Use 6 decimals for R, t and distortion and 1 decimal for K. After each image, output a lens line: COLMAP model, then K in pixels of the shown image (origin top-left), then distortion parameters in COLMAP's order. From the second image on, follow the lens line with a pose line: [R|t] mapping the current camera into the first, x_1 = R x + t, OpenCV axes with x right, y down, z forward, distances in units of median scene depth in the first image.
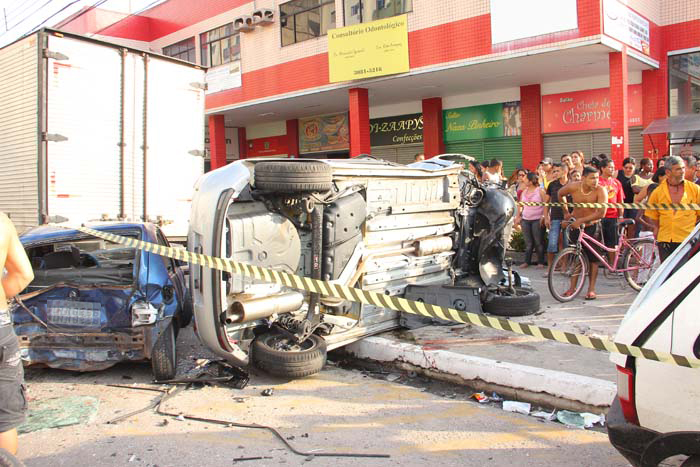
lens RADIAL K [[591.5, 0, 362.8], [0, 591.5, 231.9], [0, 0, 1]] dist [-0.149914, 0.109814]
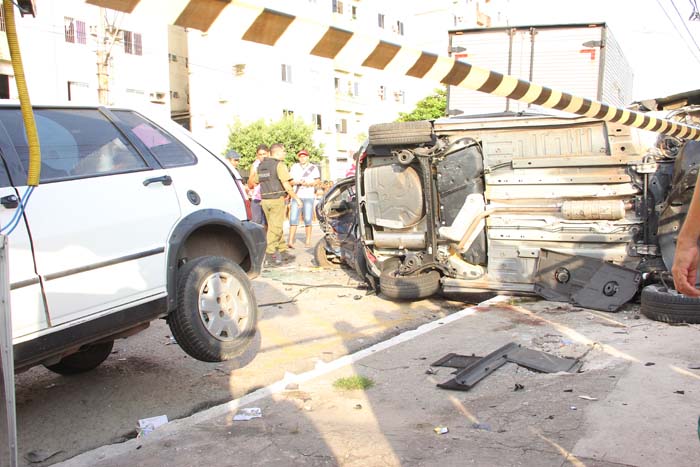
lens RADIAL K [[655.4, 0, 350.0], [0, 655.4, 233.5], [0, 0, 1]] dist [-0.148752, 0.243514]
pose [[0.173336, 0.094057, -0.980361, 0.757895], [-0.059329, 0.994619, 0.084935, 0.001026], [0.983074, 0.043441, 0.177984, 0.414198]]
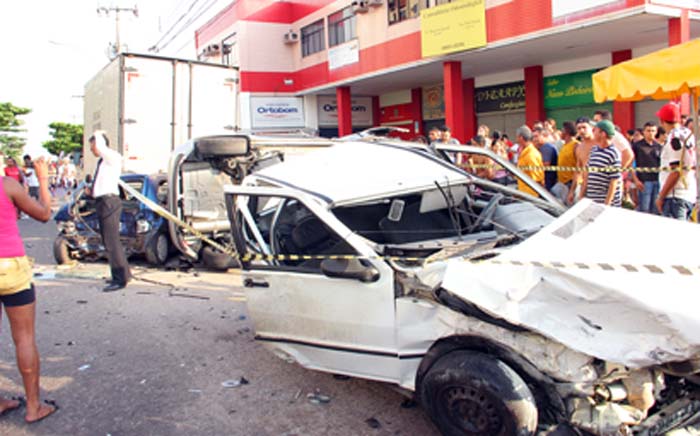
lens RADIAL K [[593.8, 0, 352.3], [0, 593.8, 202.1], [0, 0, 1]] dist [-0.160360, 0.117667]
pose [[0.948735, 0.026186, -0.314987, 0.463384], [-0.022585, 0.999631, 0.015077, 0.017508], [0.315265, -0.007190, 0.948976, -0.275580]]
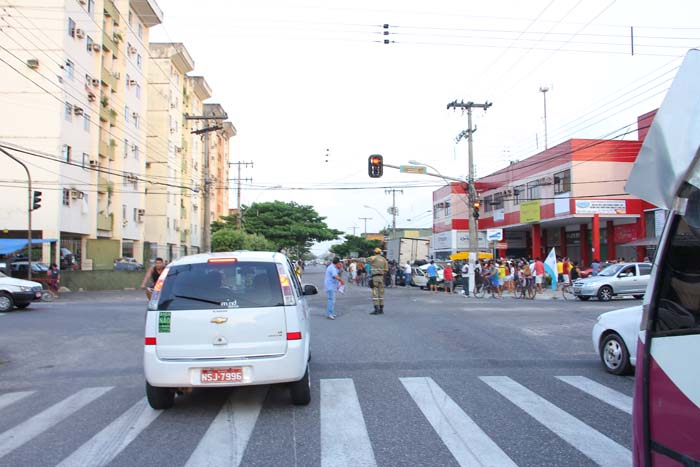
lens RADIAL K [[588.8, 0, 350.0], [0, 588.8, 233.5], [0, 0, 1]] dist [-0.164425, 0.120042]
pose [[0.732257, 0.006286, -0.681000, 2.962425], [-0.085108, 0.992963, -0.082348, 0.168309], [0.675690, 0.118259, 0.727639, -3.542122]]
